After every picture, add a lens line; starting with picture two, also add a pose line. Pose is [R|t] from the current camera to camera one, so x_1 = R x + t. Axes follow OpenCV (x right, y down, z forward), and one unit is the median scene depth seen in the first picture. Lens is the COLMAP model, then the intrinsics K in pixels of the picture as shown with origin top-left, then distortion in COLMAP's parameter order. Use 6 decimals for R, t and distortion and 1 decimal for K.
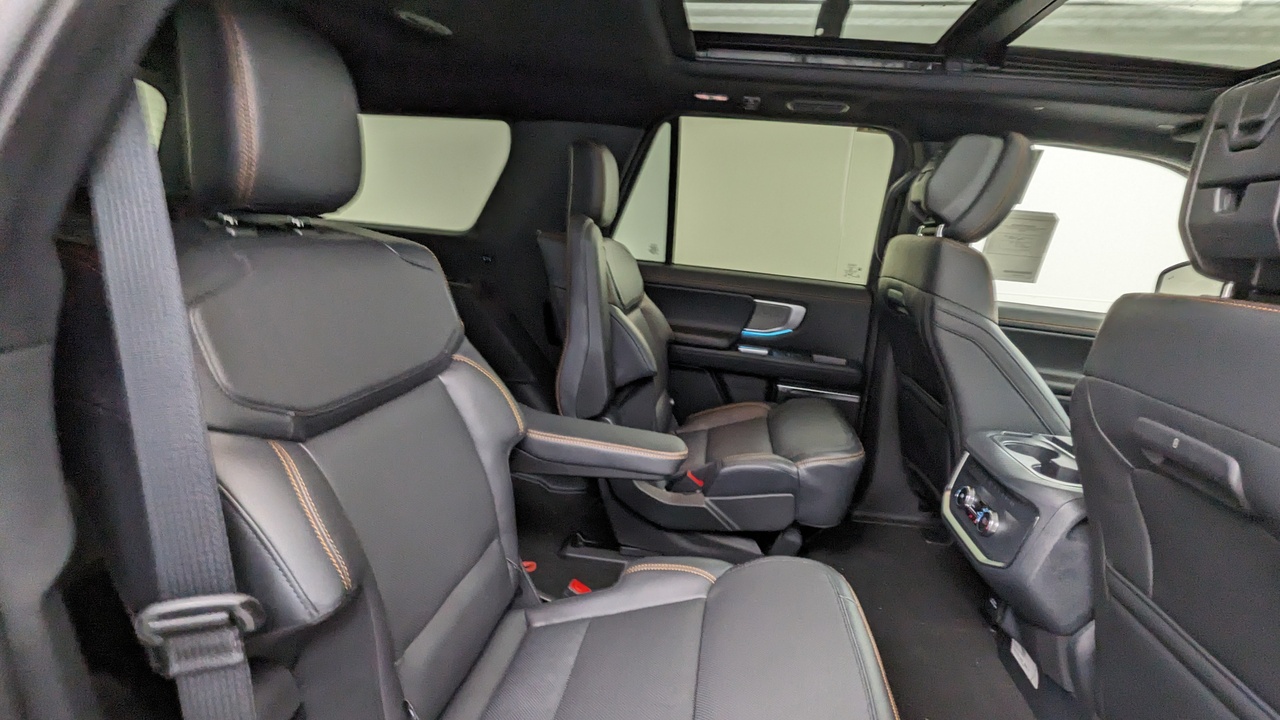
lens RADIAL K [[614.6, 0, 643.3], [0, 614.6, 354.7], [0, 0, 1]] dist [-0.001725, -0.001053]
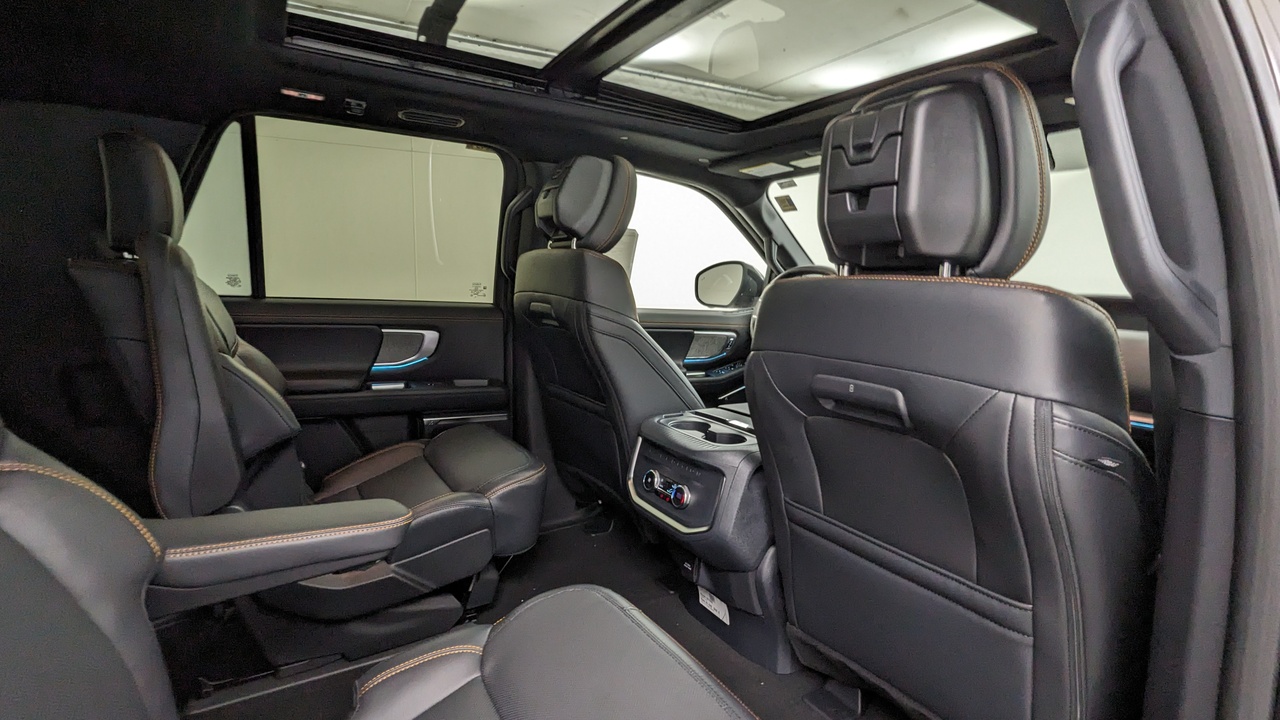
lens RADIAL K [[614.6, 0, 643.3], [0, 614.6, 354.7], [0, 0, 1]] dist [-0.001725, -0.001053]
pose [[0.772478, -0.136257, 0.620252, -0.112568], [0.162672, 0.986579, 0.014135, -0.006514], [-0.613853, 0.089978, 0.784275, 0.103801]]
